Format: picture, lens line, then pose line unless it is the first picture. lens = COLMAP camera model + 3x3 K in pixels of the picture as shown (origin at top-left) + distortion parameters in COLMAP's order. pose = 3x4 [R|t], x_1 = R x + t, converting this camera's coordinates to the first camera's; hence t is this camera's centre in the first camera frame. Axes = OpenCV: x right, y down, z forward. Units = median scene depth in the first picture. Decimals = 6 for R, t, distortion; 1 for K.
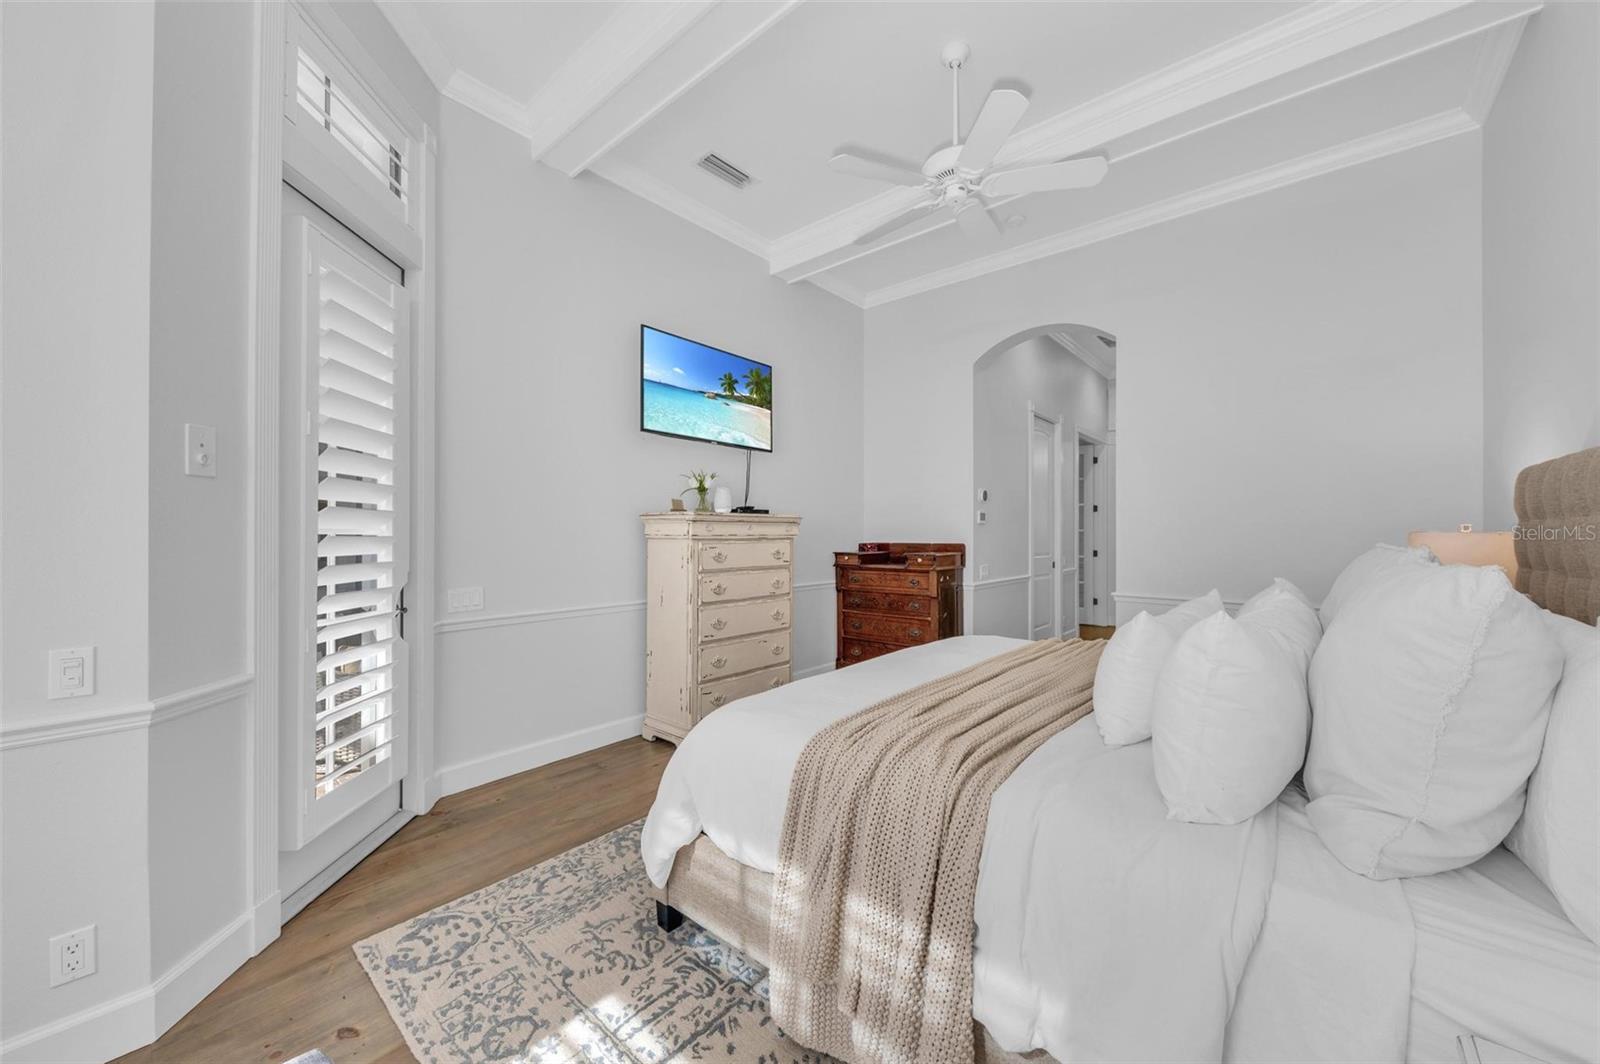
lens RADIAL K [[574.6, 0, 798.9], [0, 574.6, 530.4], [0, 0, 1]] dist [0.013836, -0.007228]
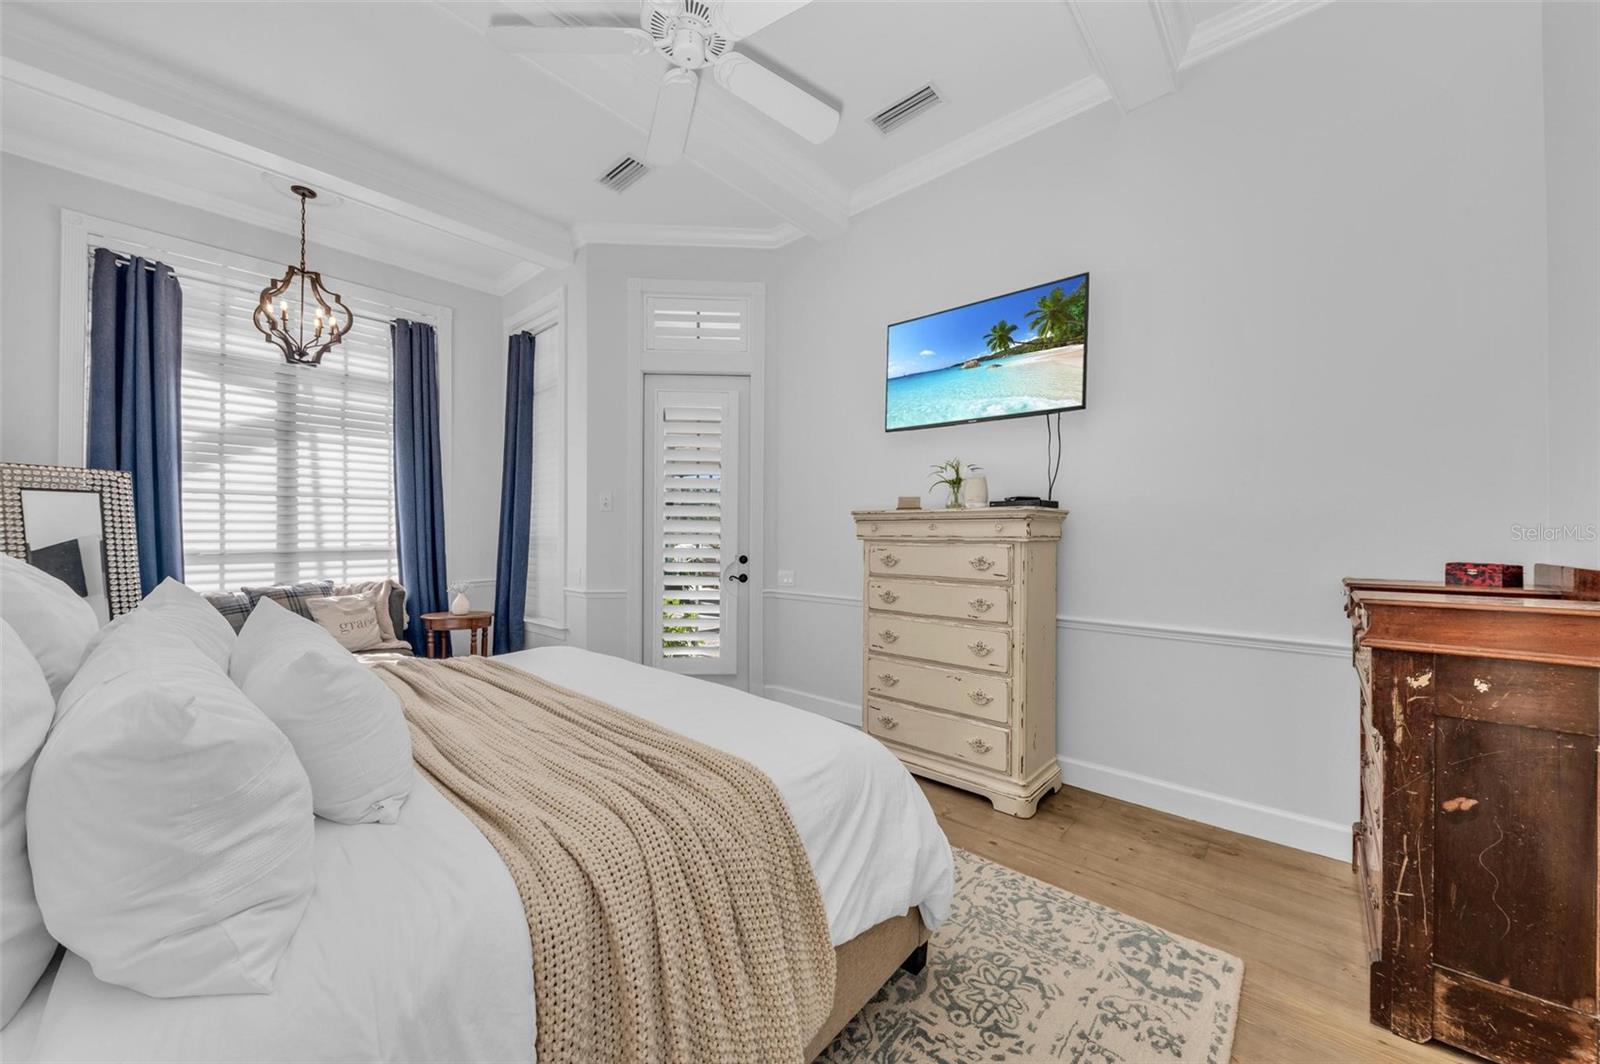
lens RADIAL K [[574.6, 0, 798.9], [0, 574.6, 530.4], [0, 0, 1]] dist [0.013836, -0.007228]
pose [[0.018651, -0.003613, -0.999820, 0.670464], [0.000318, 0.999993, -0.003608, 0.003116], [0.999826, -0.000250, 0.018652, 0.763208]]
